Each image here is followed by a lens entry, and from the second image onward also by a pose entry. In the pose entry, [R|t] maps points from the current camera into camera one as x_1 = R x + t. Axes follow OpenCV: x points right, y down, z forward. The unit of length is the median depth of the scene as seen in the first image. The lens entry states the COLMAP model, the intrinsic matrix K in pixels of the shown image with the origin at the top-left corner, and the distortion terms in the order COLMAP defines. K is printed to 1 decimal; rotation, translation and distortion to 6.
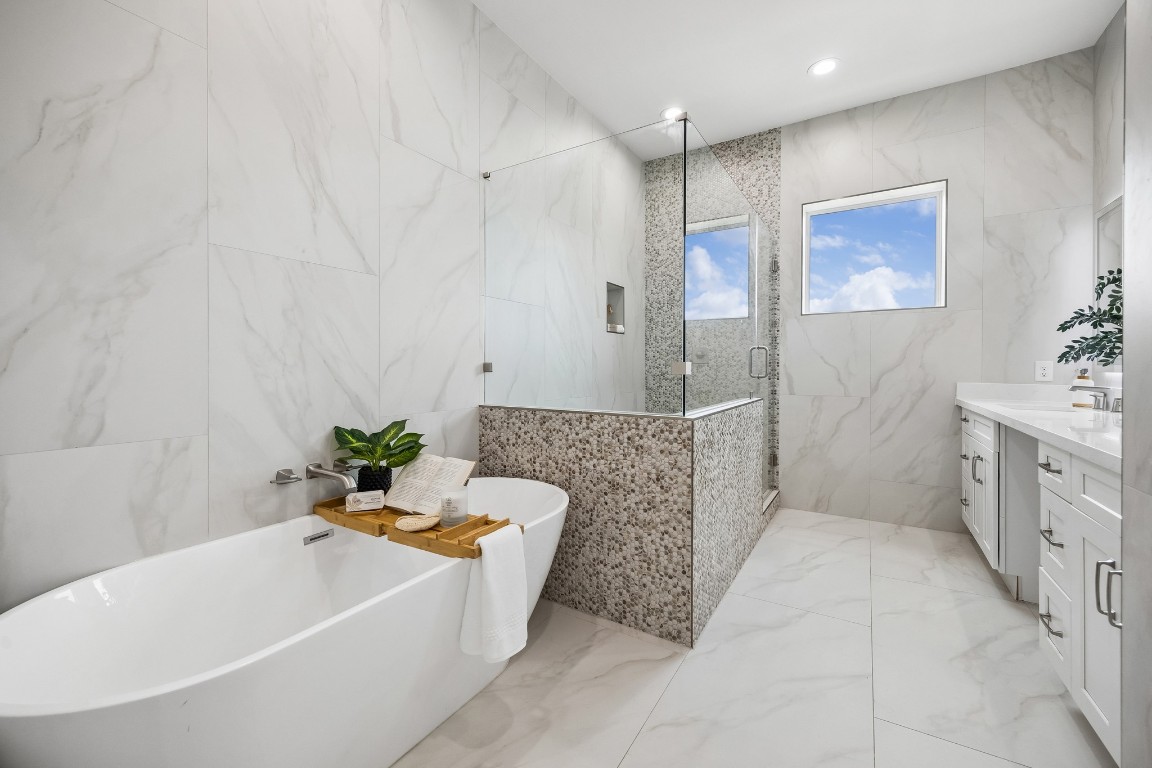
lens RADIAL K [[456.0, 0, 577.5], [0, 456.0, 371.0], [0, 0, 1]] dist [0.000774, 0.000129]
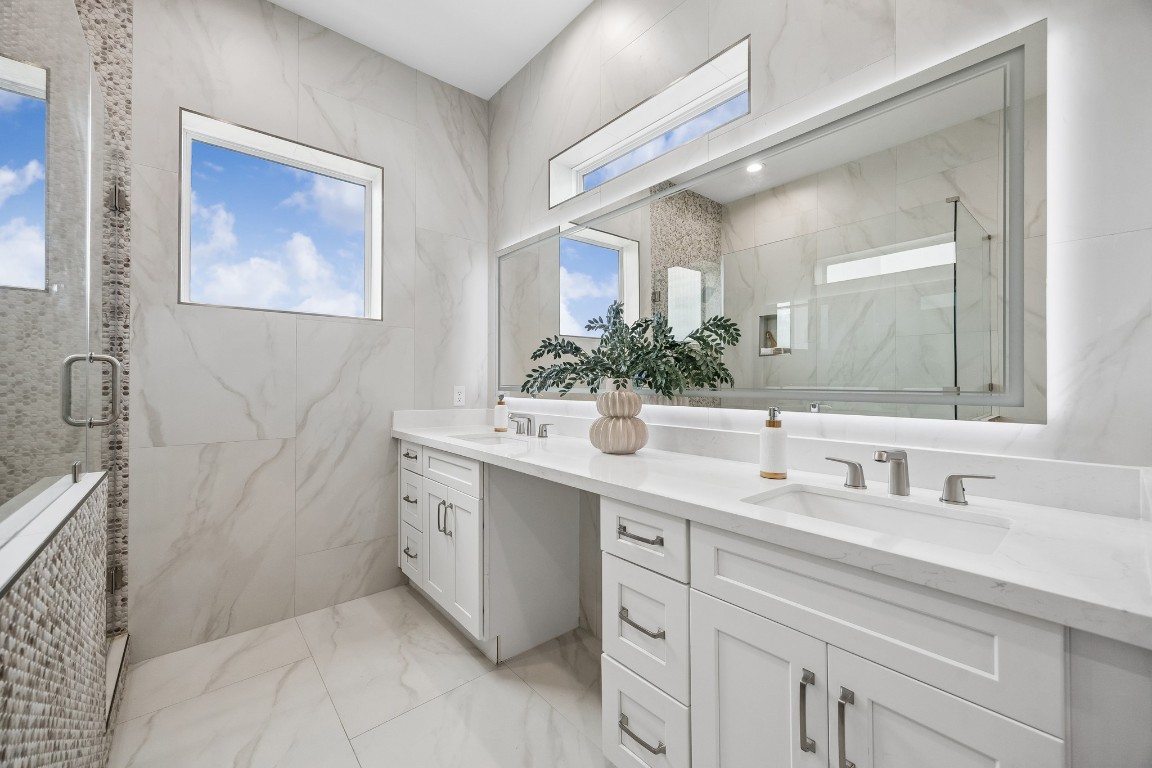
lens RADIAL K [[460.4, 0, 561.2], [0, 460.4, 380.7], [0, 0, 1]] dist [0.002092, -0.000024]
pose [[0.319061, 0.002810, 0.947730, 0.114824], [0.003704, 0.999984, -0.004212, -0.025753], [-0.947727, 0.004854, 0.319045, 0.418490]]
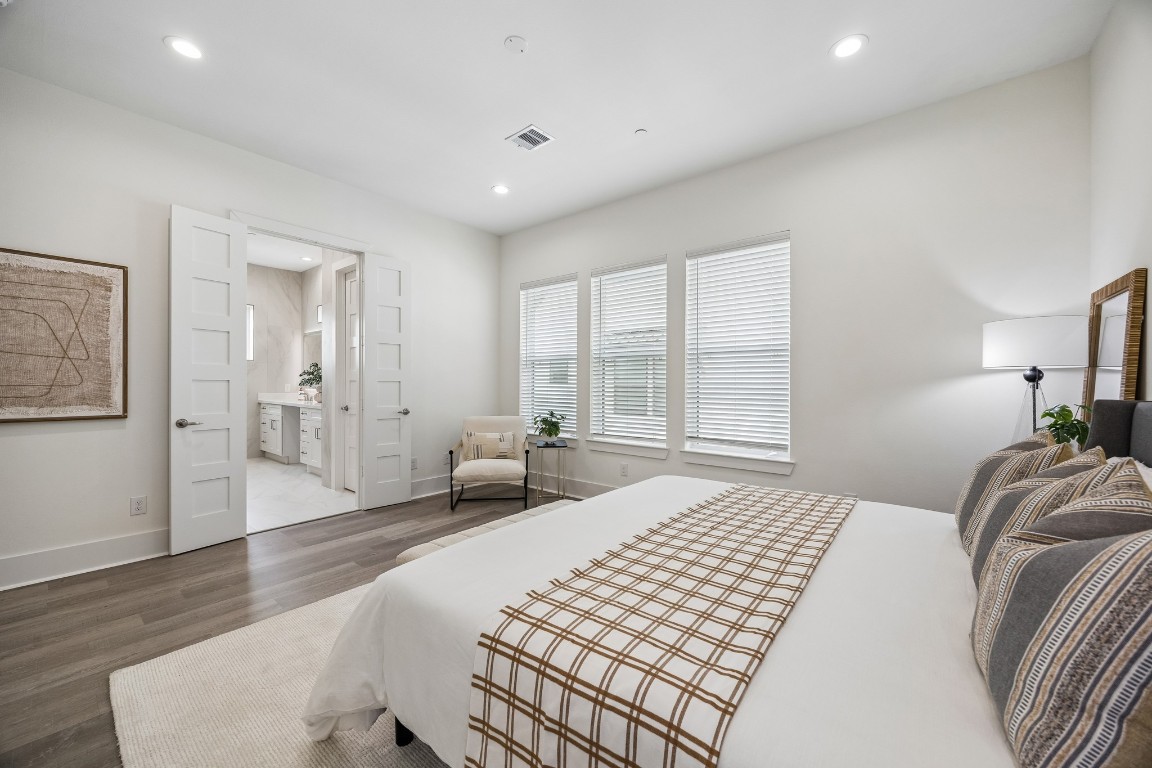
lens RADIAL K [[446.3, 0, 580.7], [0, 446.3, 388.1], [0, 0, 1]] dist [-0.001810, -0.000288]
pose [[0.102496, -0.007103, 0.994708, -1.240556], [-0.001966, 0.999971, 0.007344, -0.020630], [-0.994731, -0.002709, 0.102479, -0.860449]]
